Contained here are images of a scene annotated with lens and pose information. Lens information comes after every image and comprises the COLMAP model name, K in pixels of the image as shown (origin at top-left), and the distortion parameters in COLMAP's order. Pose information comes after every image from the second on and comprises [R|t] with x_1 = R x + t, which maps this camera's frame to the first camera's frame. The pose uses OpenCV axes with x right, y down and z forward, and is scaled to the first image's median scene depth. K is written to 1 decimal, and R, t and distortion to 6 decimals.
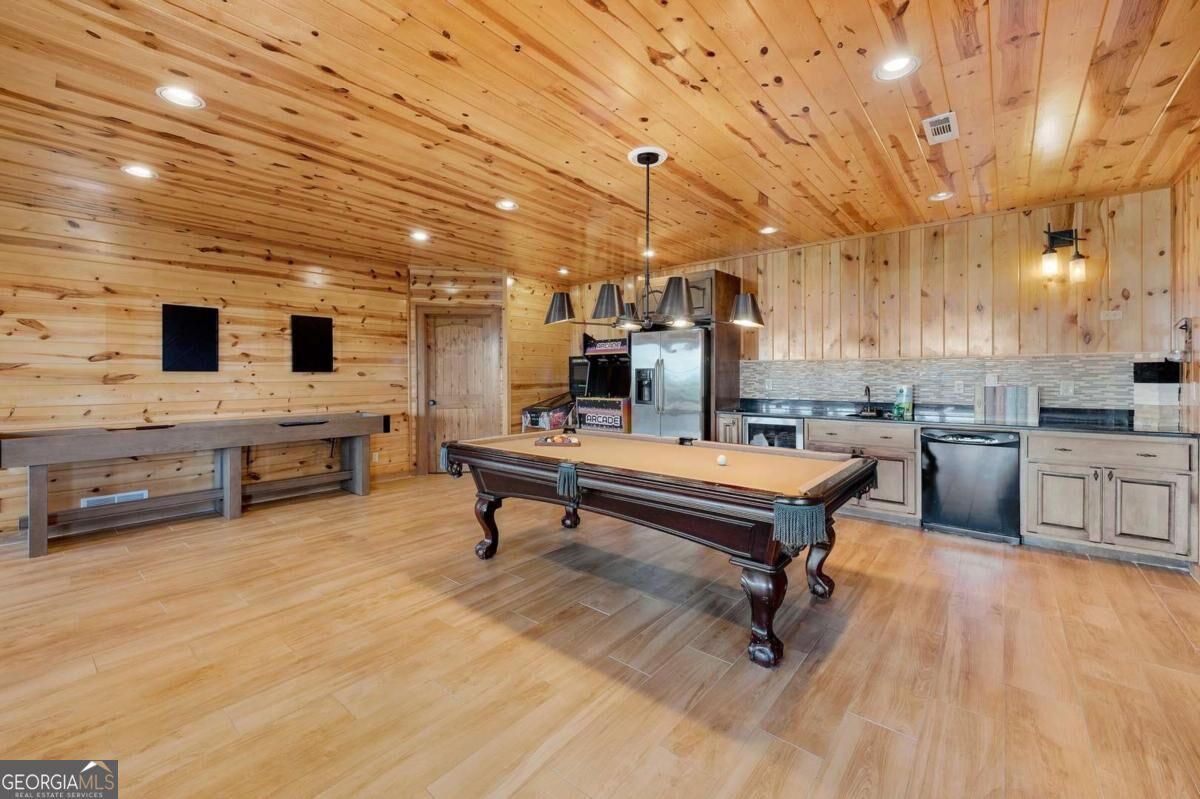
lens RADIAL K [[482.8, 0, 605.3], [0, 482.8, 376.9], [0, 0, 1]] dist [0.001393, -0.000167]
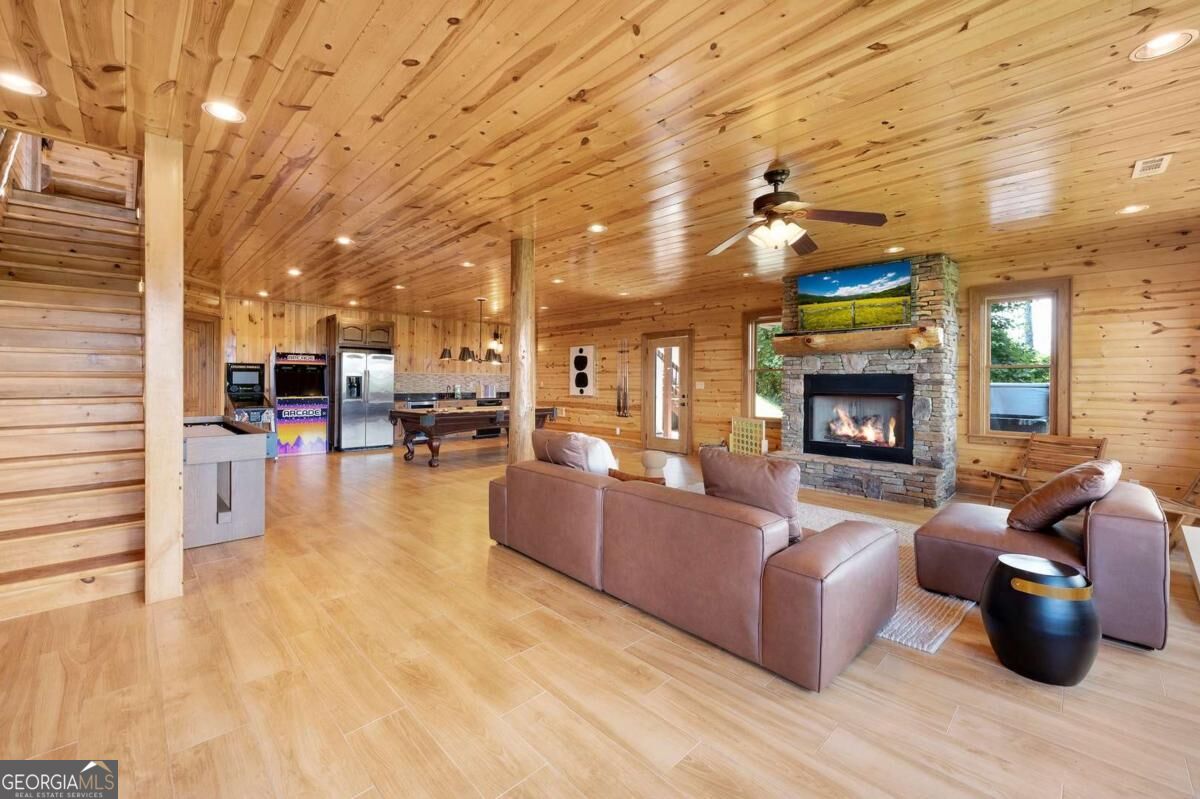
lens RADIAL K [[482.8, 0, 585.6], [0, 482.8, 382.5], [0, 0, 1]] dist [0.001393, -0.000167]
pose [[0.120539, -0.000367, 0.992708, -2.635150], [-0.002924, 0.999995, 0.000725, 0.000389], [-0.992704, -0.002990, 0.120538, 0.115314]]
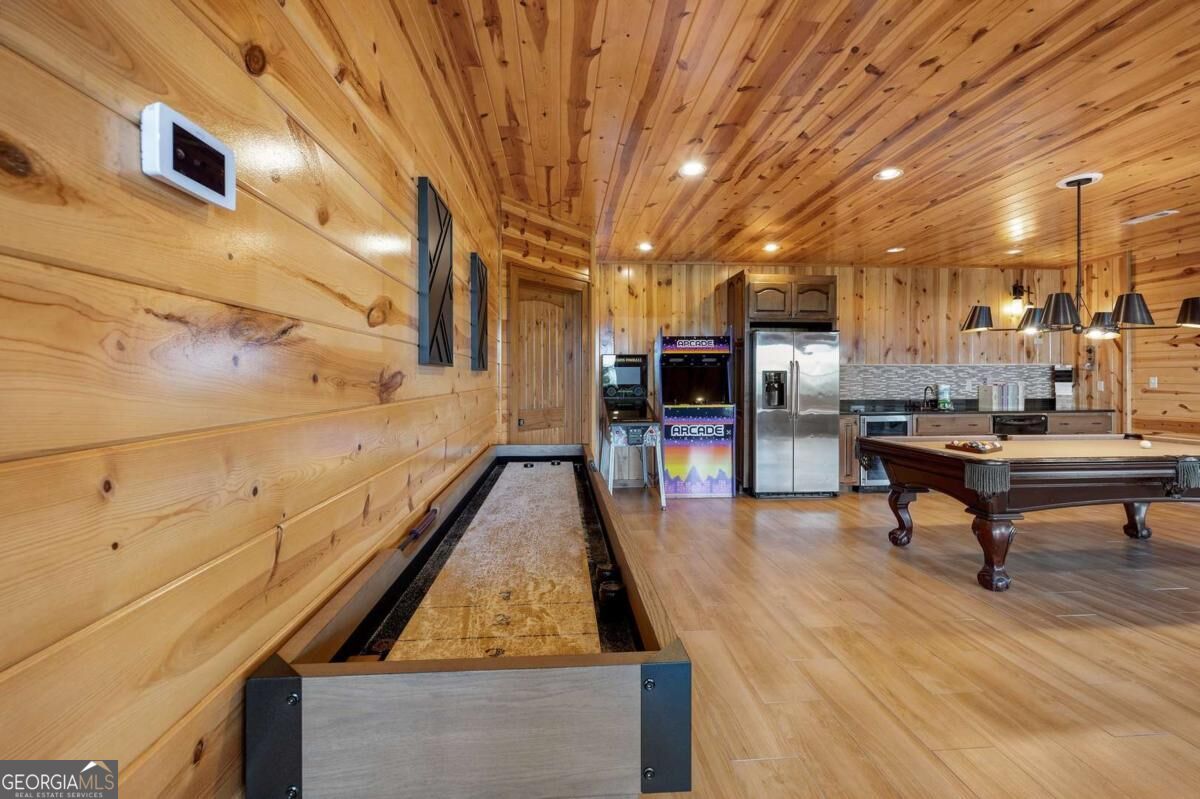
lens RADIAL K [[534.7, 0, 603.6], [0, 534.7, 376.4], [0, 0, 1]] dist [0.000684, 0.001340]
pose [[0.715060, 0.002644, 0.699058, -1.649671], [0.004537, 0.999954, -0.008423, 0.001115], [-0.699048, 0.009194, 0.715015, 0.939011]]
